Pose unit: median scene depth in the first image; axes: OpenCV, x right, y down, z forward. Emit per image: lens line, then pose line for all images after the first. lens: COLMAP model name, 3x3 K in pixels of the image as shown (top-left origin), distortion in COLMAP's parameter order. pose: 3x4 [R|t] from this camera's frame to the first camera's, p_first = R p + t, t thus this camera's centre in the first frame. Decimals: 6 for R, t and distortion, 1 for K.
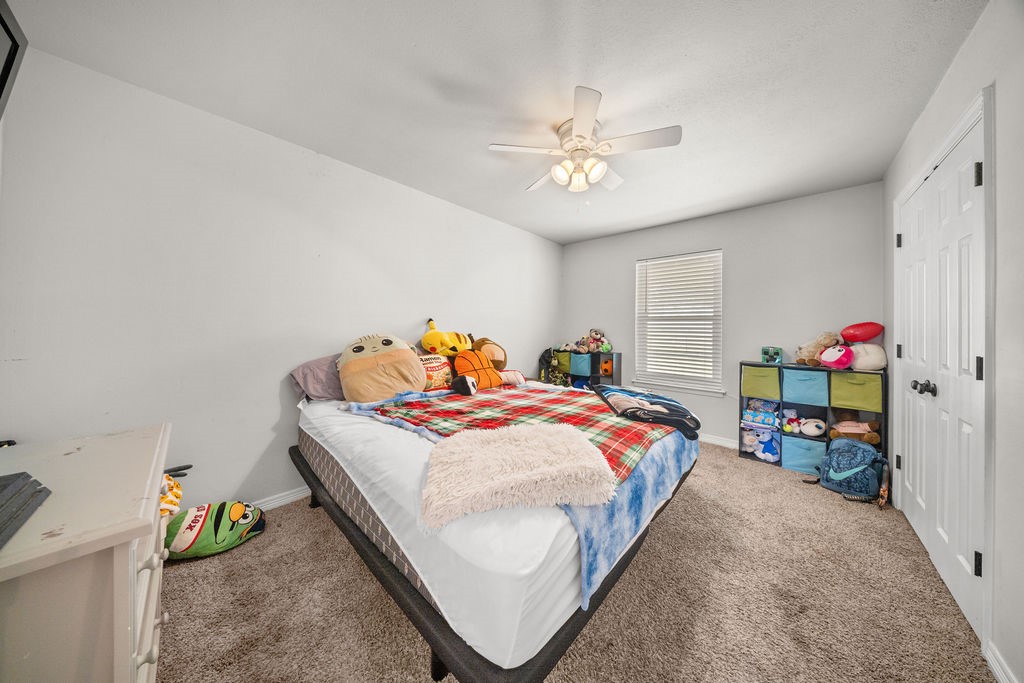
lens RADIAL K [[302.7, 0, 515.5], [0, 302.7, 339.4], [0, 0, 1]] dist [0.009060, -0.003908]
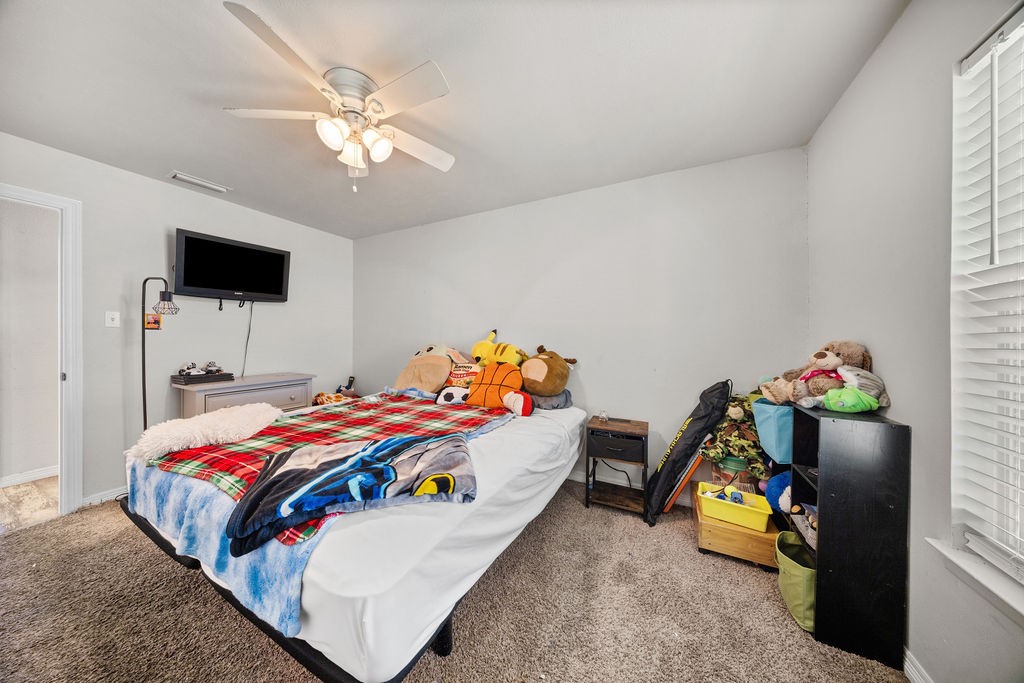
lens RADIAL K [[302.7, 0, 515.5], [0, 302.7, 339.4], [0, 0, 1]] dist [0.009060, -0.003908]
pose [[0.270933, -0.008764, -0.962558, 0.522410], [-0.041719, 0.998912, -0.020838, -0.015002], [0.961694, 0.045802, 0.270272, 0.561529]]
